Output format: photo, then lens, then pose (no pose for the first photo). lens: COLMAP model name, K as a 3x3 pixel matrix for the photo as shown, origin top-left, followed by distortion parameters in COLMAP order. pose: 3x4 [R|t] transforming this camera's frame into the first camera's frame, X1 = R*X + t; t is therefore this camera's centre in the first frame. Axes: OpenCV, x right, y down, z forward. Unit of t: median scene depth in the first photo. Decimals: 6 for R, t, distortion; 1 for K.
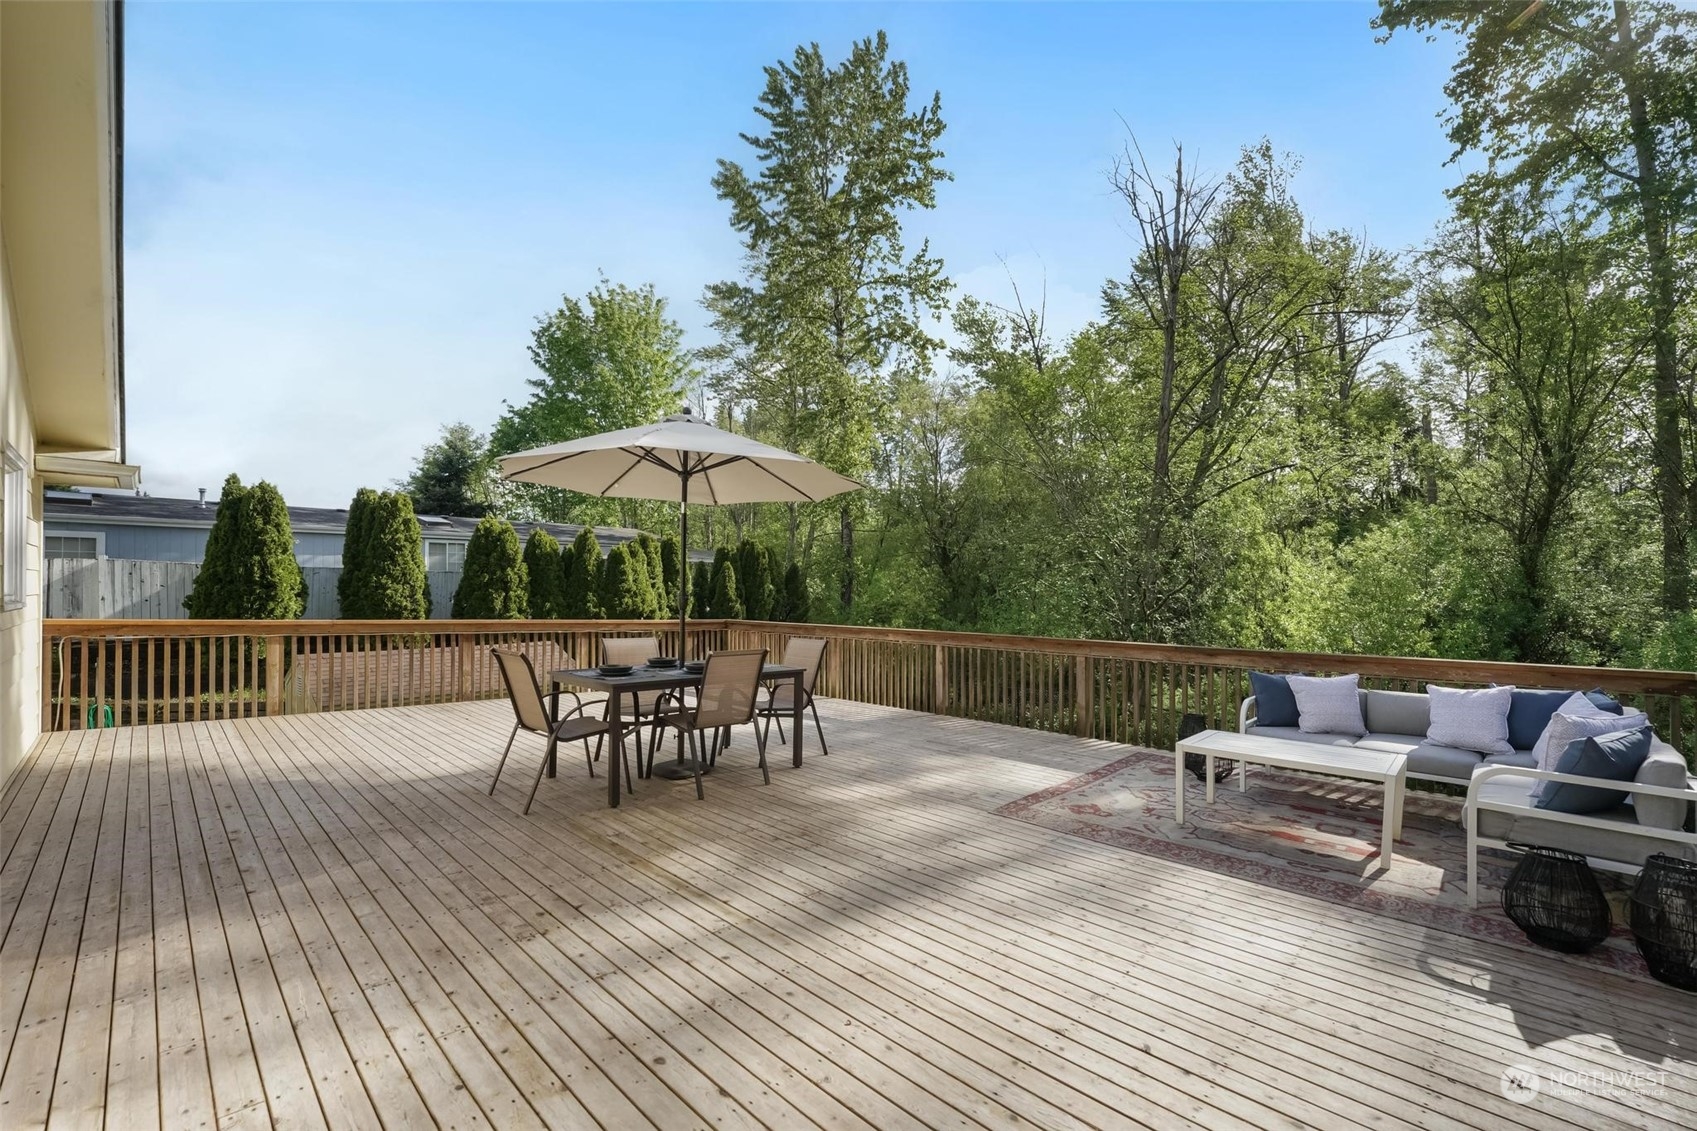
lens RADIAL K [[704.6, 0, 852.9], [0, 704.6, 578.6], [0, 0, 1]] dist [-0.001582, -0.000240]
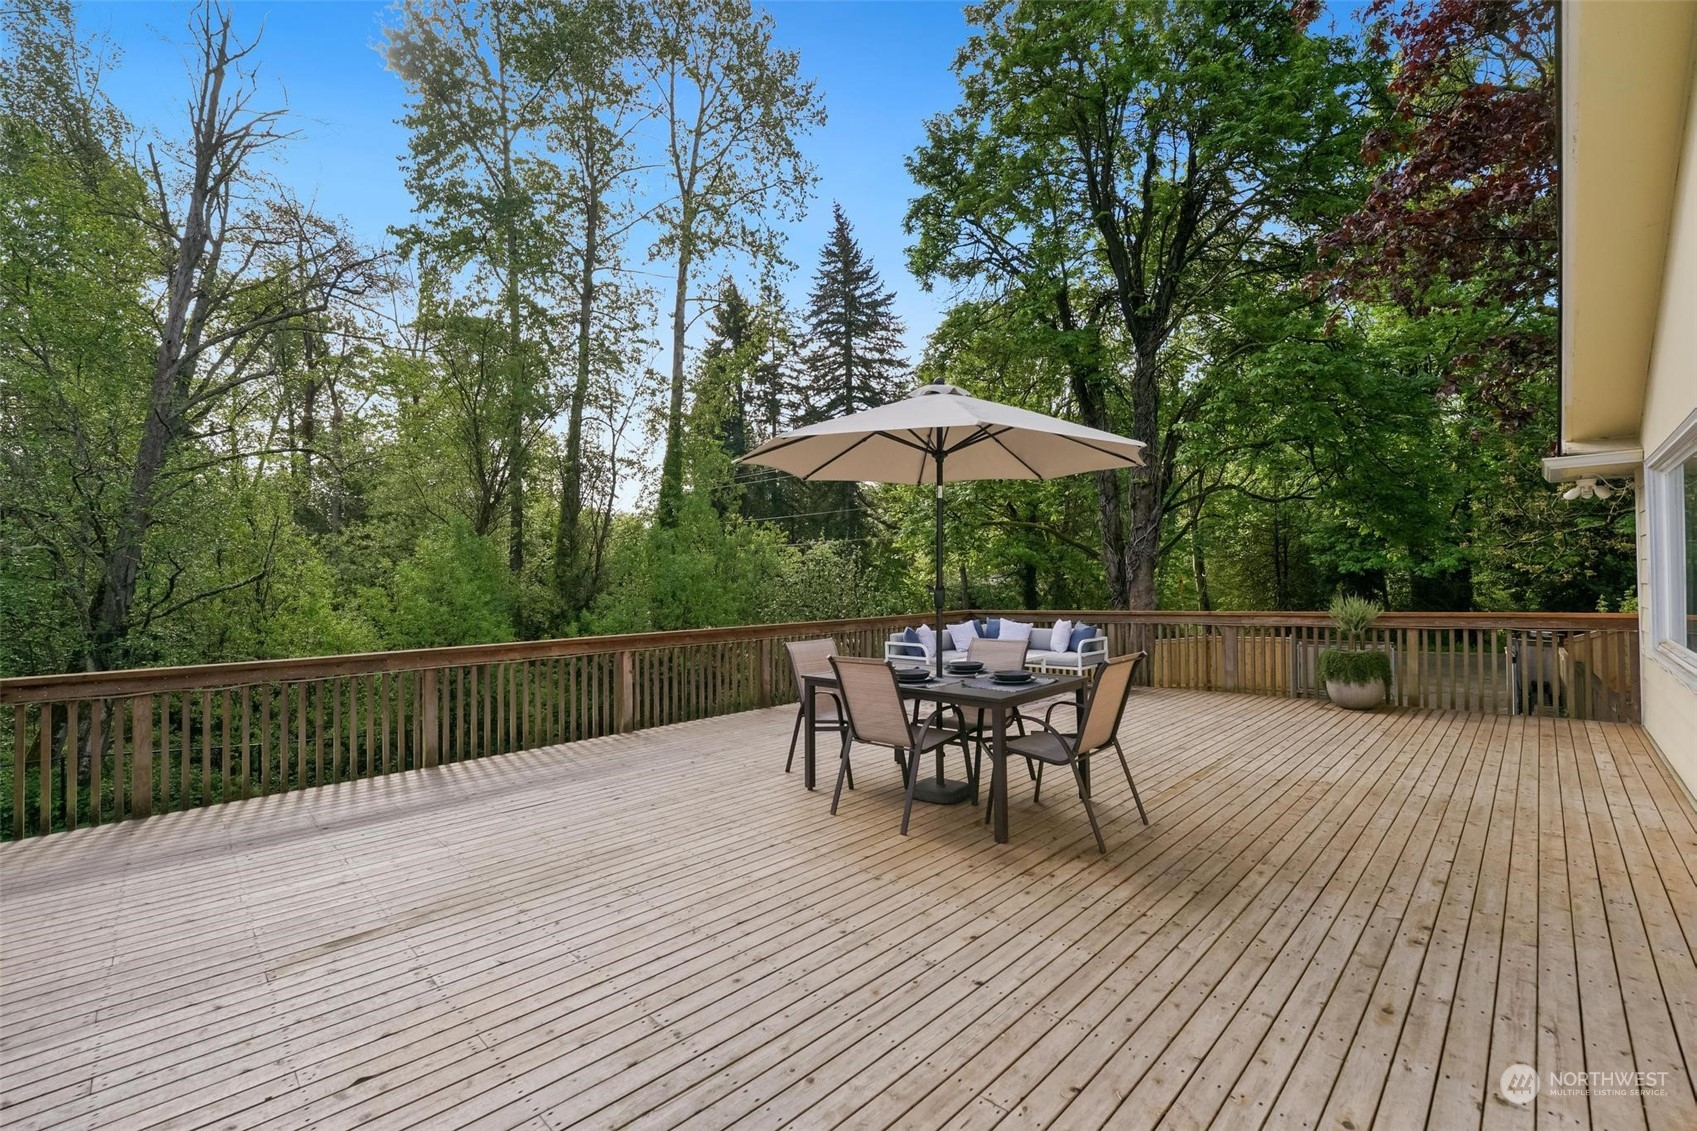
lens RADIAL K [[704.6, 0, 852.9], [0, 704.6, 578.6], [0, 0, 1]] dist [-0.001582, -0.000240]
pose [[-0.004689, -0.005308, 0.999975, -1.487305], [-0.001734, 0.999984, 0.005300, 0.003236], [-0.999988, -0.001710, -0.004698, 1.480749]]
